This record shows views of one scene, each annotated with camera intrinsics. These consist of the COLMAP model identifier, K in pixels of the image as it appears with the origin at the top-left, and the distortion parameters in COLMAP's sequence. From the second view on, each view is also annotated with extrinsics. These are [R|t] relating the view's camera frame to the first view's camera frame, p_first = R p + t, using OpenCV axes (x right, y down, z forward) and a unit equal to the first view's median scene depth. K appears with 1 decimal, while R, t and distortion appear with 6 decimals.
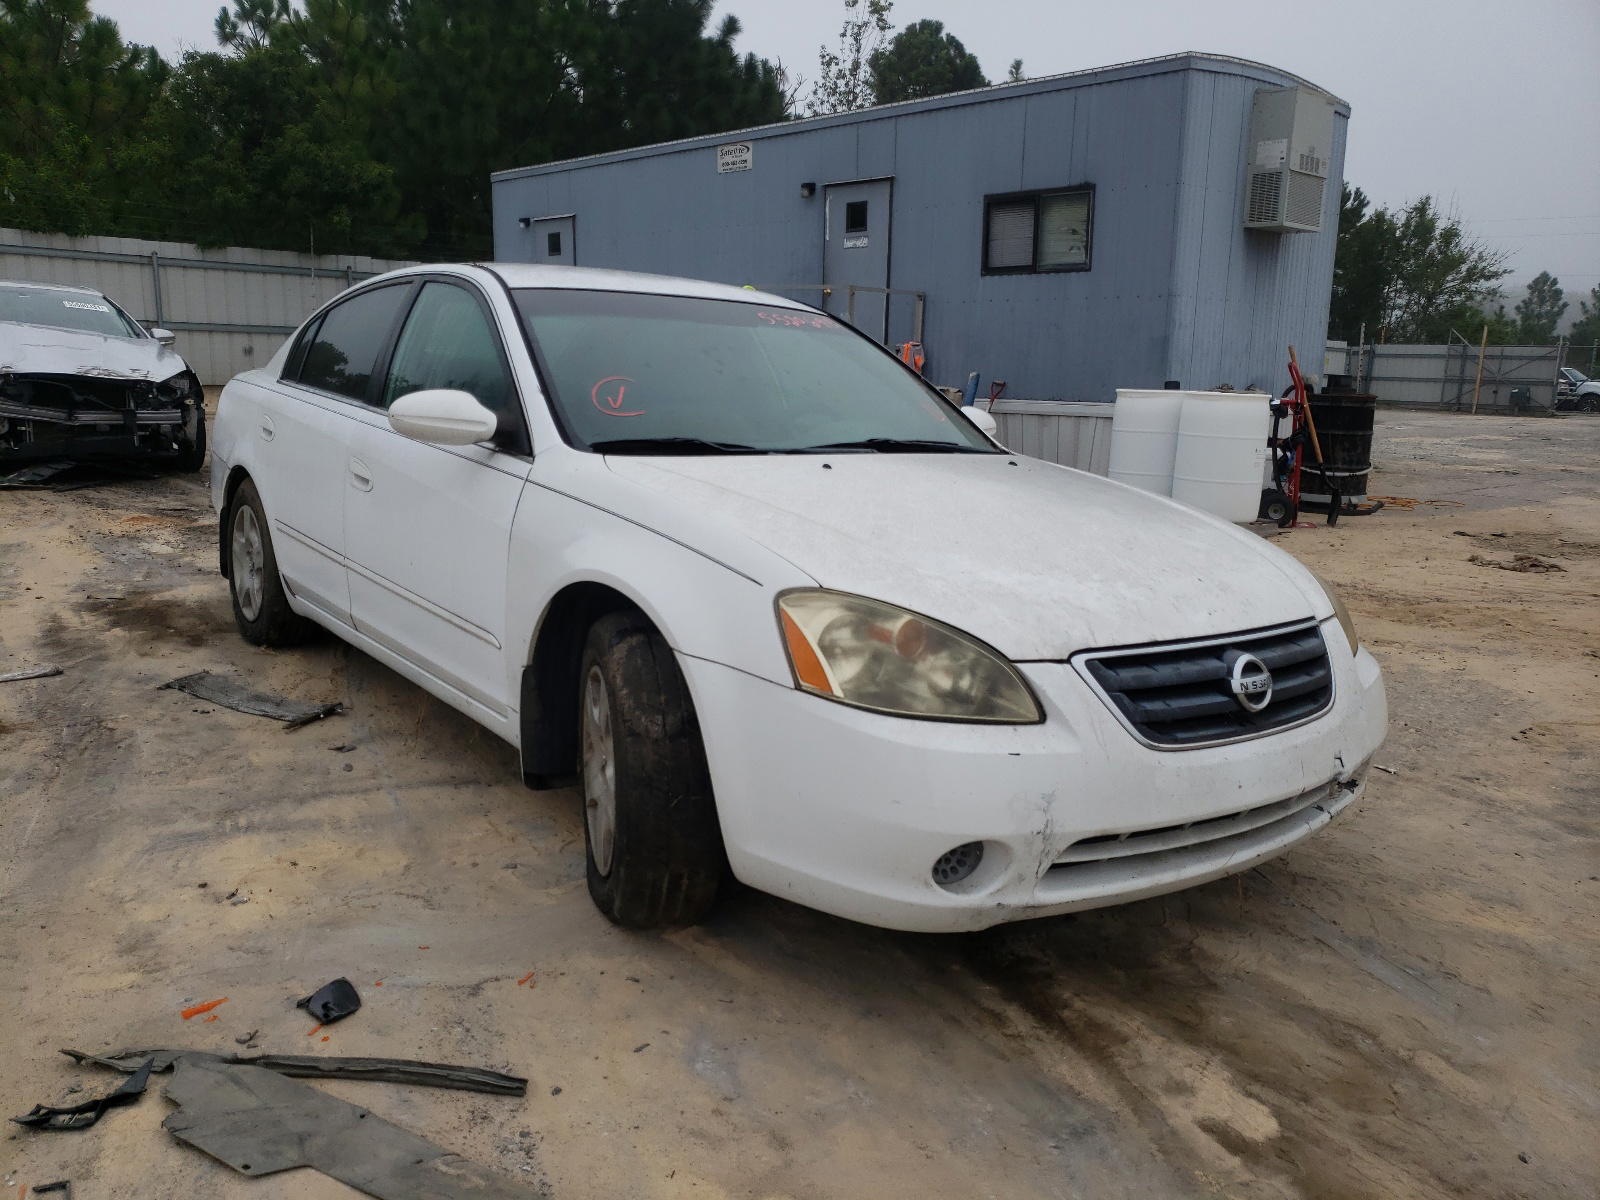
lens RADIAL K [[1241.3, 0, 800.0], [0, 1241.3, 600.0], [0, 0, 1]] dist [0.005612, 0.000634]
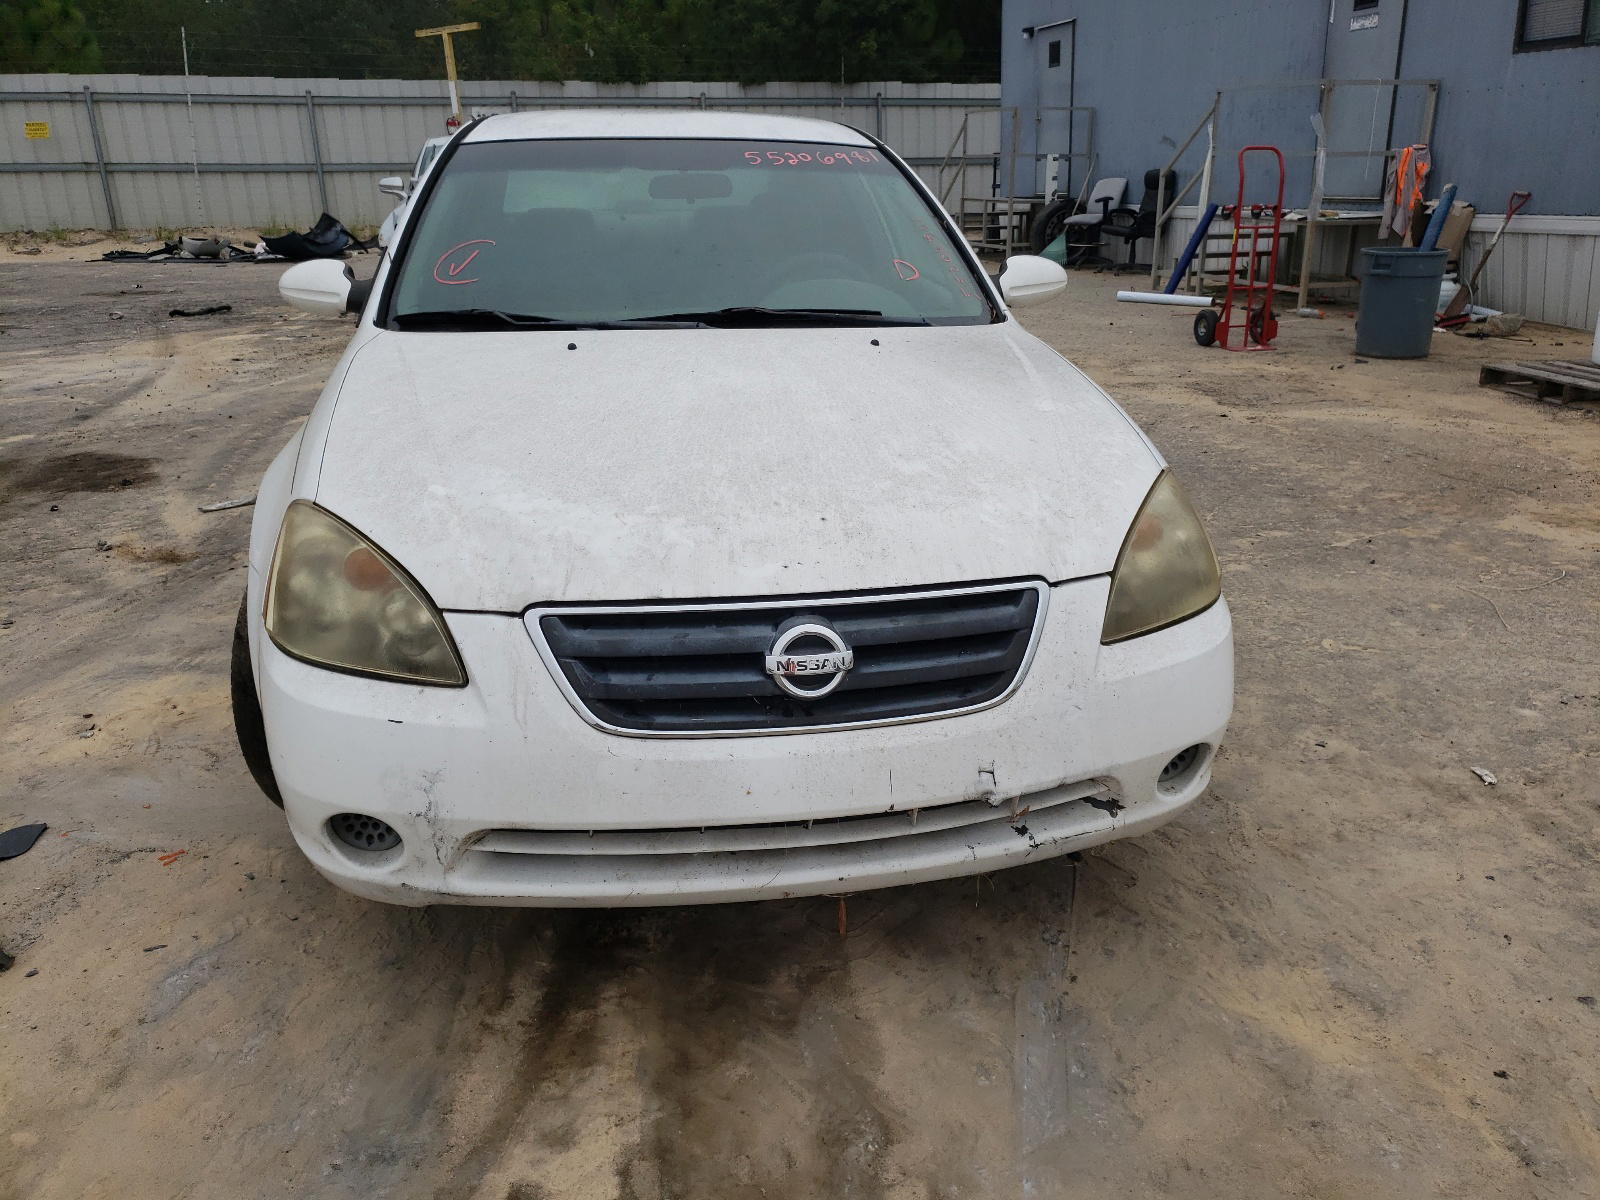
lens RADIAL K [[1241.3, 0, 800.0], [0, 1241.3, 600.0], [0, 0, 1]] dist [0.005612, 0.000634]
pose [[0.898001, 0.101443, -0.428139, 0.636758], [-0.042002, 0.988380, 0.146087, -0.076167], [0.437983, -0.113203, 0.891827, 0.306410]]
